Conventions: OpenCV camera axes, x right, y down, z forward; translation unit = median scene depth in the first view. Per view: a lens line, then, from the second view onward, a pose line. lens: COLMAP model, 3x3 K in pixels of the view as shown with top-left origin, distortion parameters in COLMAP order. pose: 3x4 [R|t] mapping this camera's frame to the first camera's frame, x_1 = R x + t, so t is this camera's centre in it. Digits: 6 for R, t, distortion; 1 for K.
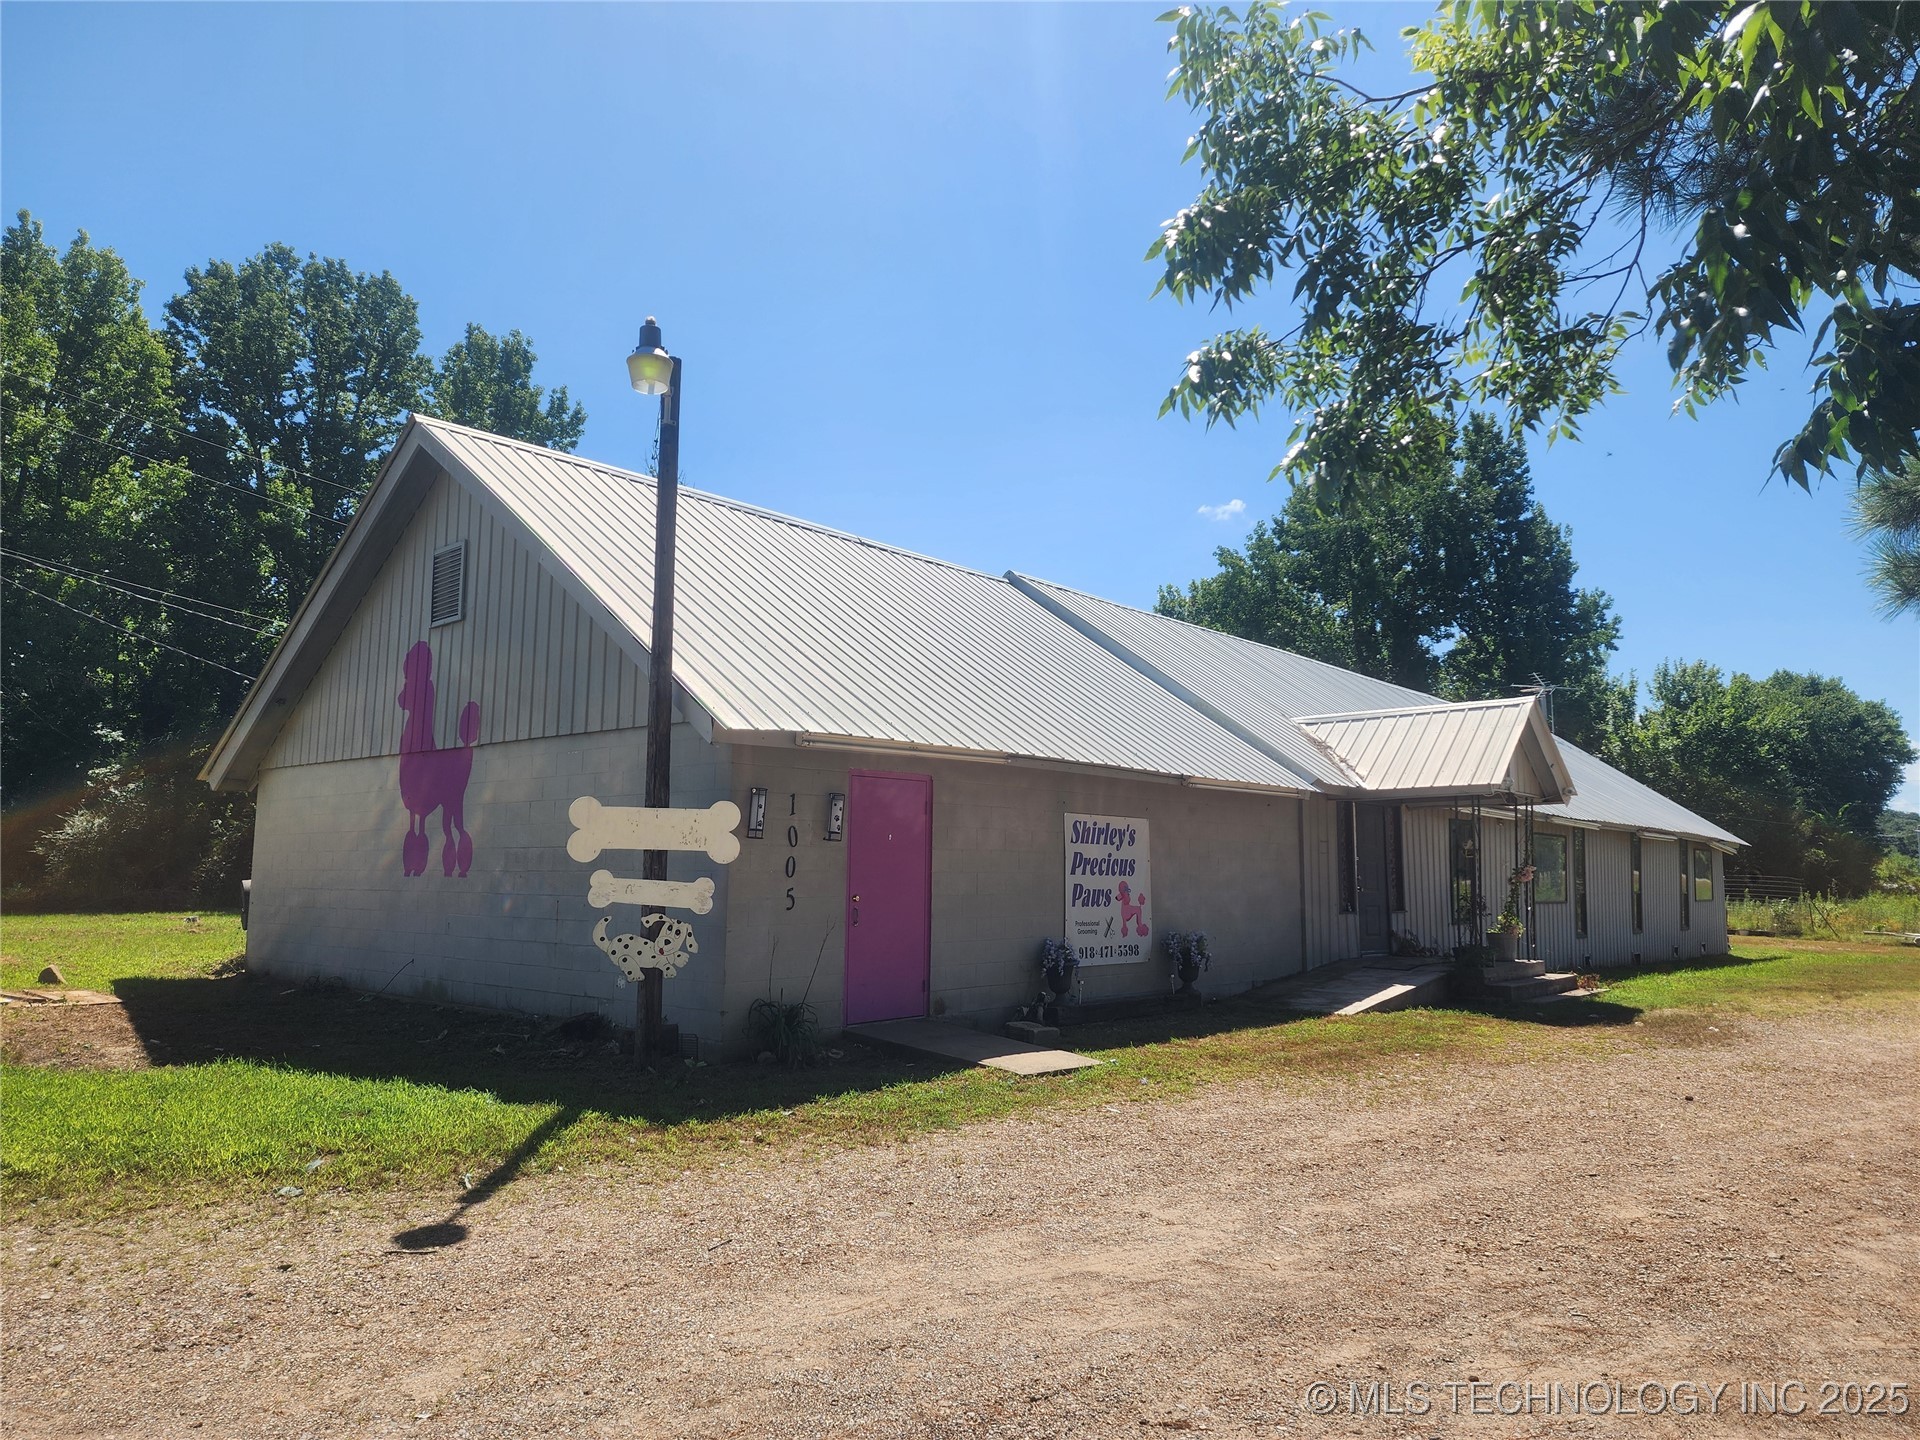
lens RADIAL K [[1284.6, 0, 956.8], [0, 1284.6, 725.2], [0, 0, 1]] dist [0.072864, -0.065214]
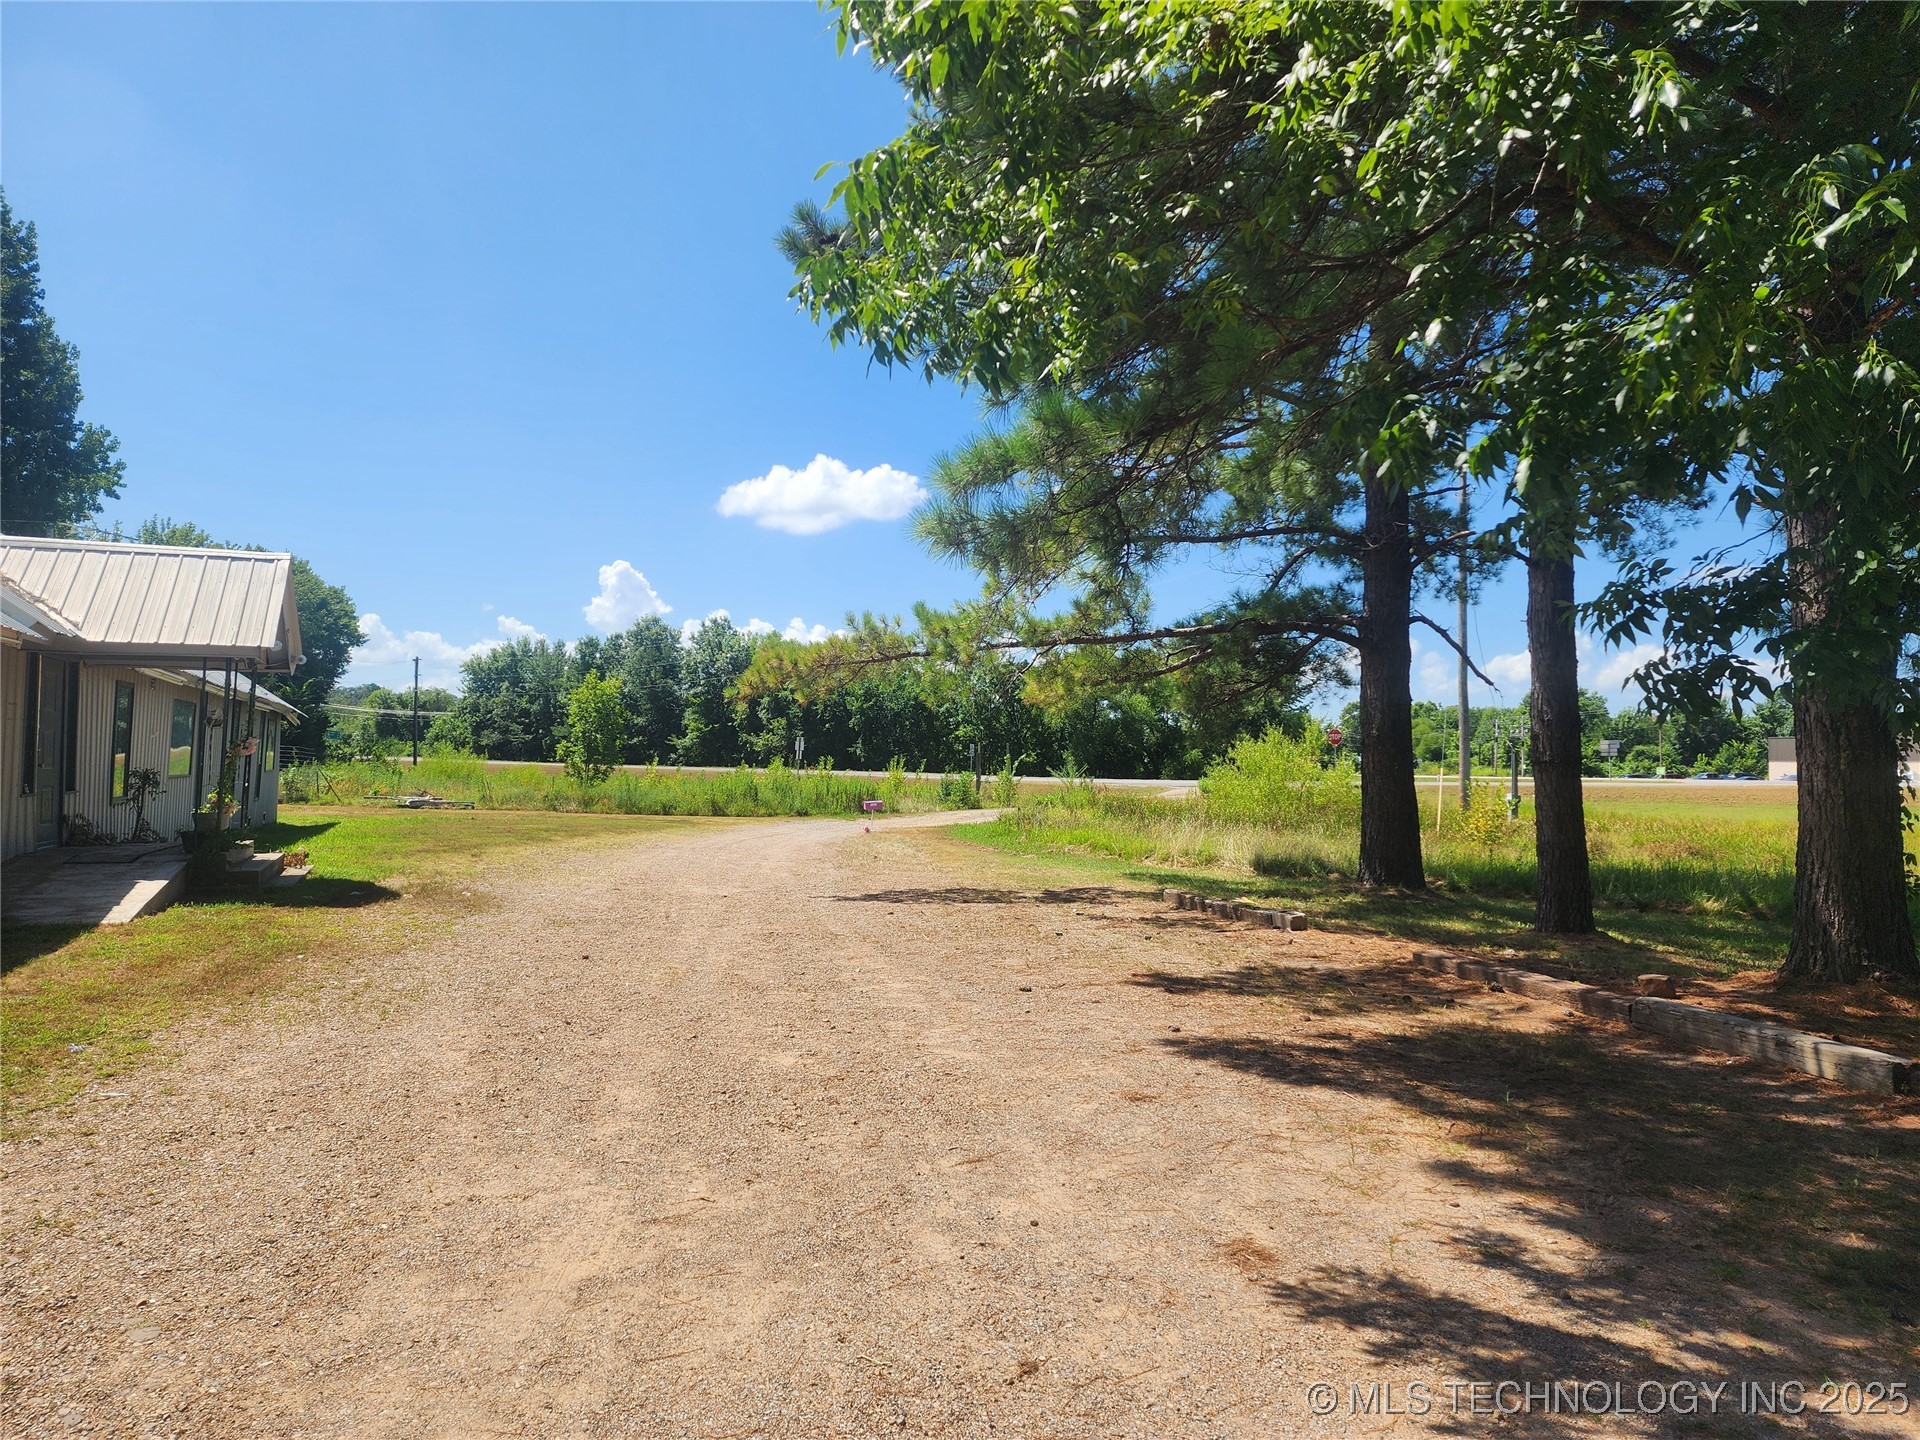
lens RADIAL K [[1284.6, 0, 956.8], [0, 1284.6, 725.2], [0, 0, 1]] dist [0.072864, -0.065214]
pose [[0.443866, 0.023607, 0.895782, -0.168978], [-0.114220, 0.992989, 0.030428, 0.016730], [-0.888784, -0.115822, 0.443451, 0.172196]]
